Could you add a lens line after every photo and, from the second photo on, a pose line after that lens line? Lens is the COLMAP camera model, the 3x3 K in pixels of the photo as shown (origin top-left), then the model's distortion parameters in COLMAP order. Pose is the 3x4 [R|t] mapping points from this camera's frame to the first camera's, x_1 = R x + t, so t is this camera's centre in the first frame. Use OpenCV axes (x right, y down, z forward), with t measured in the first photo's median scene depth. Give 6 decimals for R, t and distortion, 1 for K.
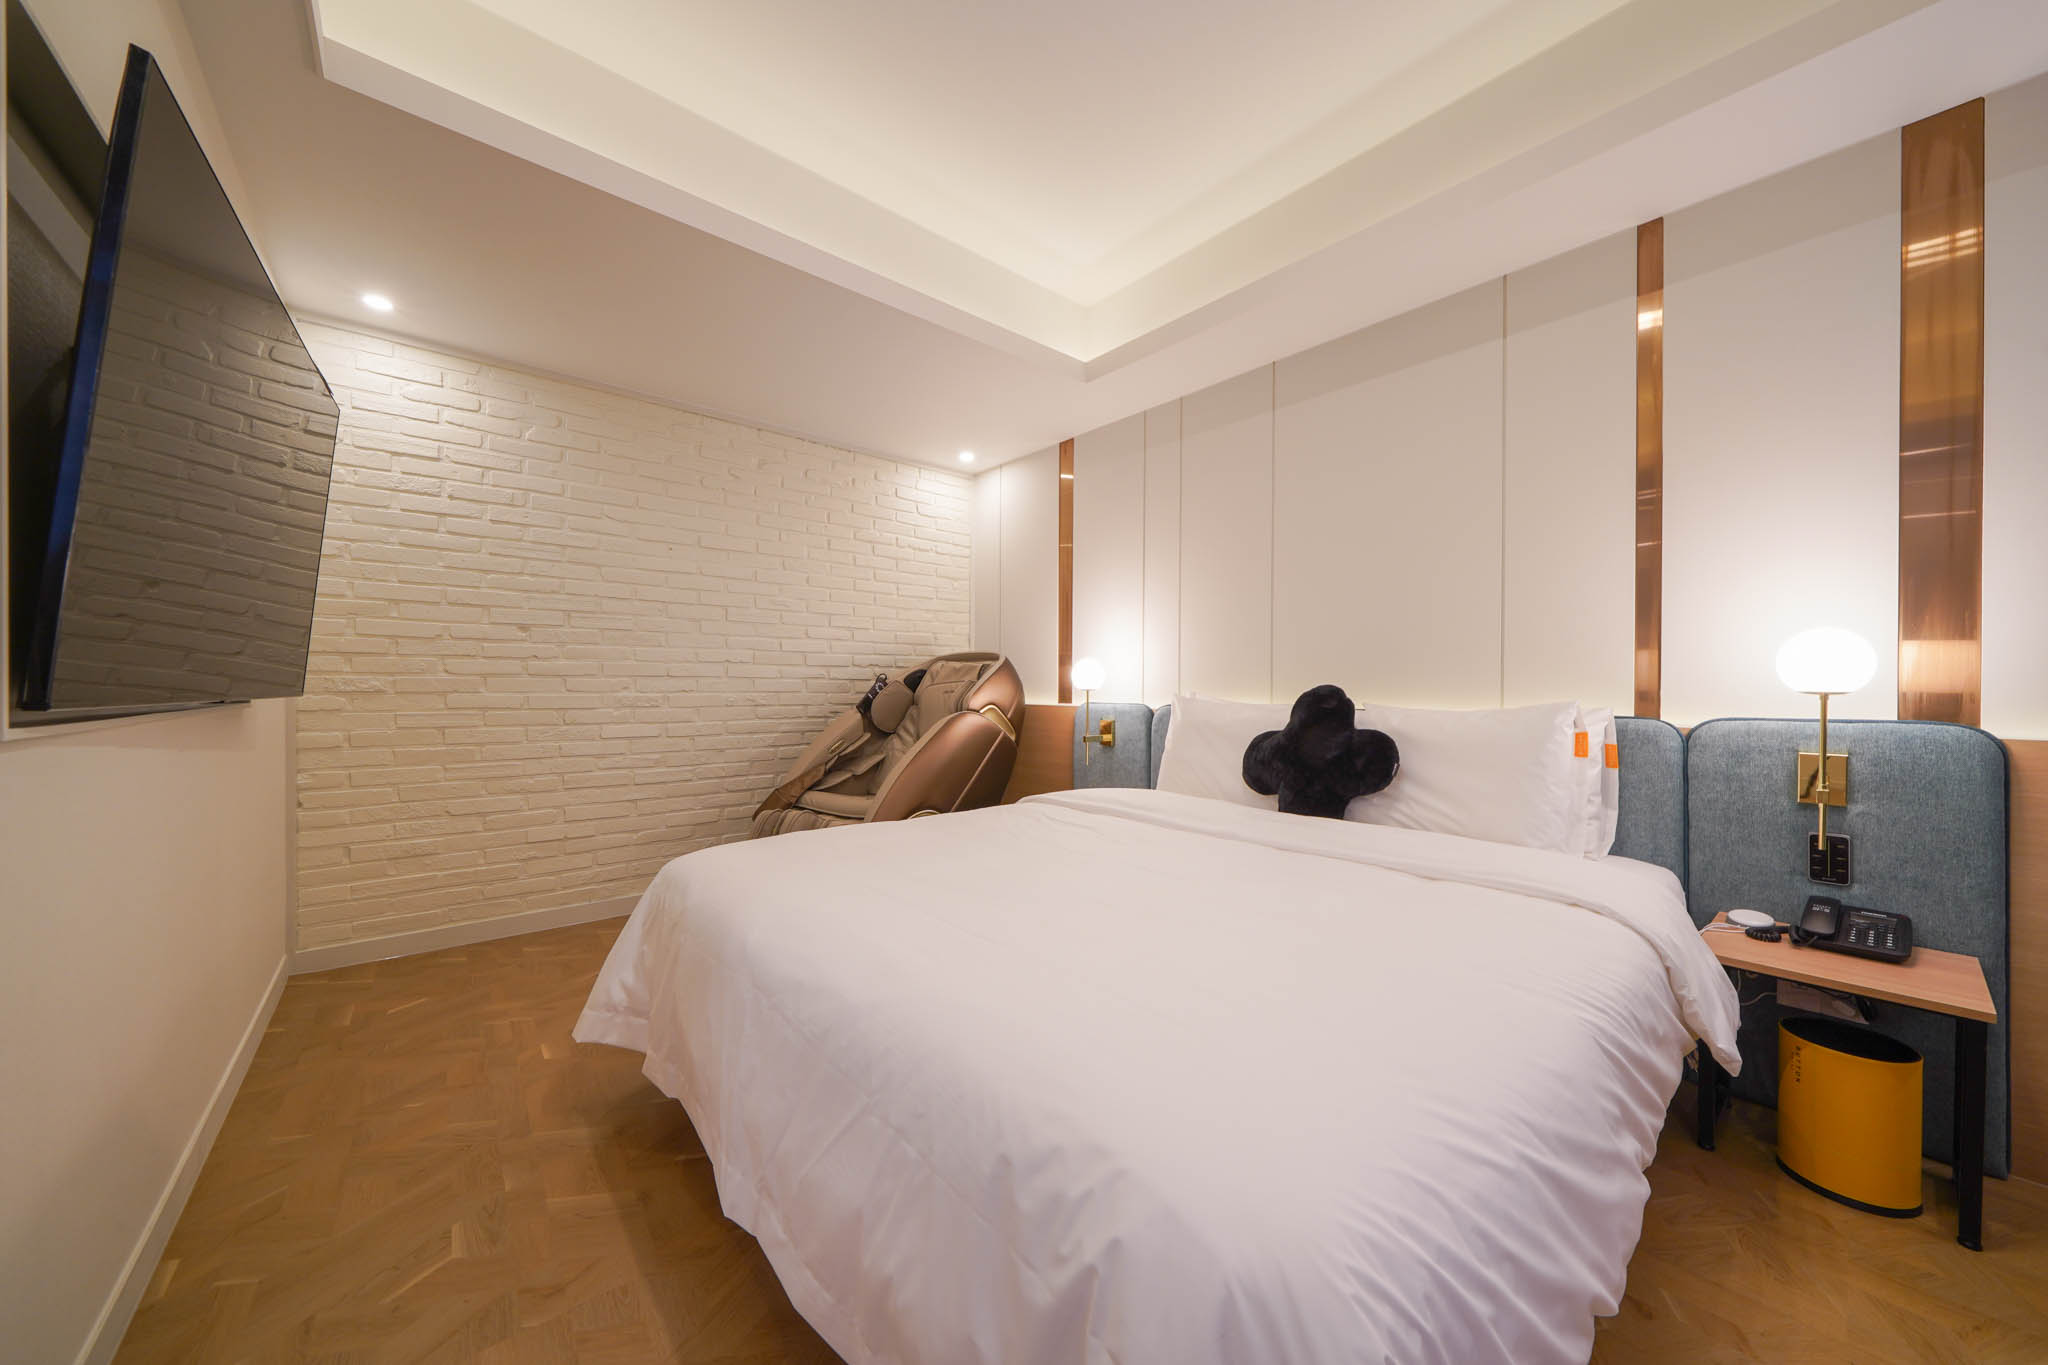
lens RADIAL K [[707.5, 0, 1023.3], [0, 707.5, 685.6], [0, 0, 1]] dist [-0.005925, 0.000515]
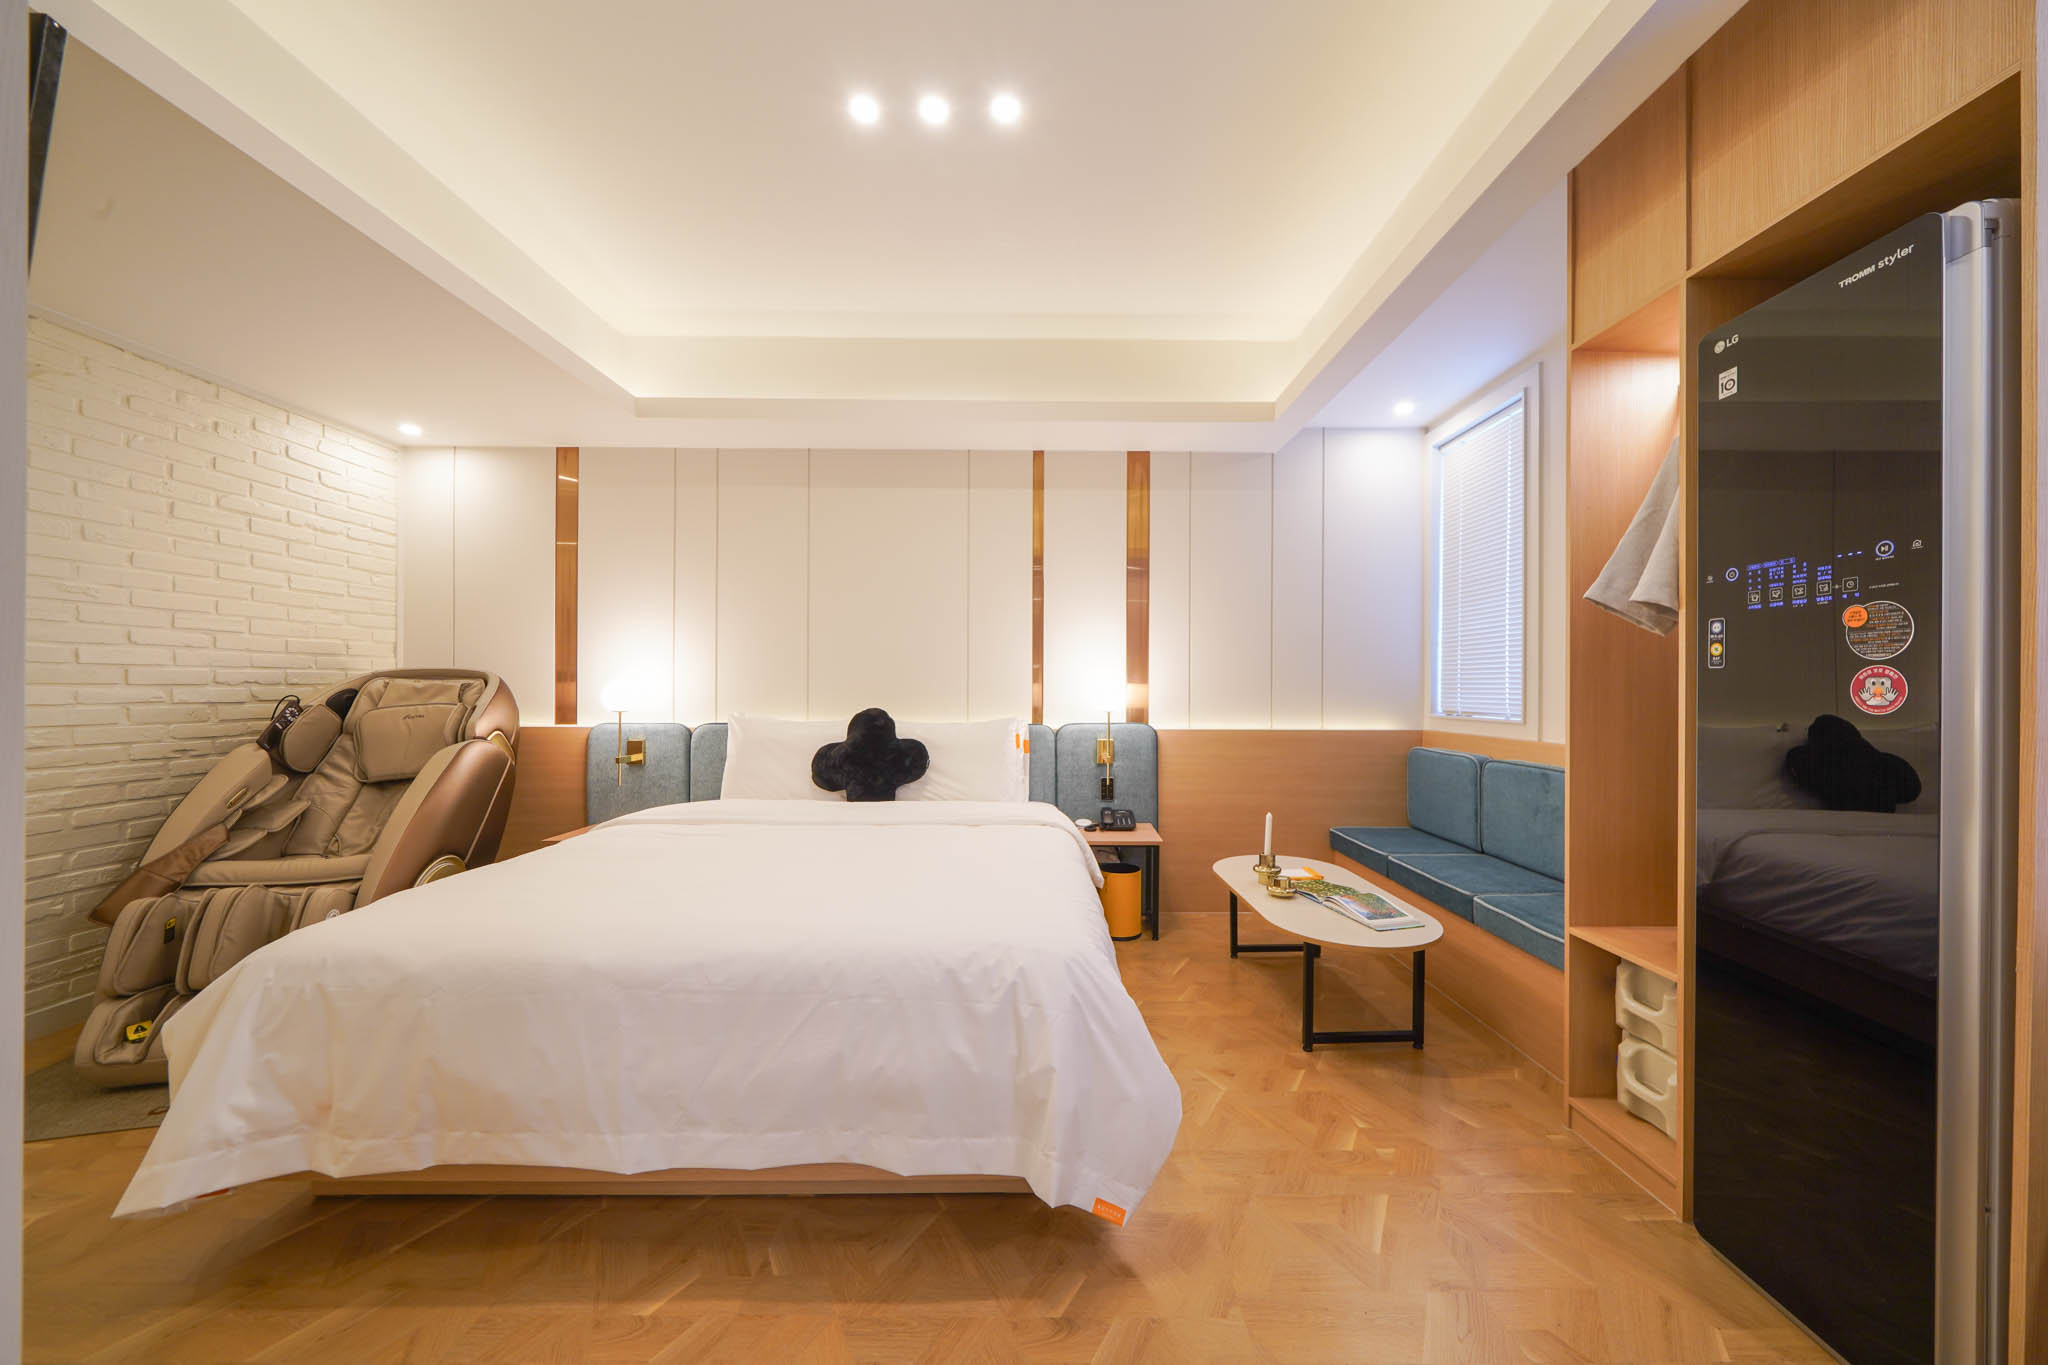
lens RADIAL K [[709.6, 0, 1026.8], [0, 709.6, 685.6], [0, 0, 1]] dist [-0.002962, -0.000066]
pose [[0.662154, -0.002358, 0.749364, -0.292115], [0.002098, 0.999997, 0.001293, -0.031806], [-0.749365, 0.000715, 0.662157, -0.109855]]
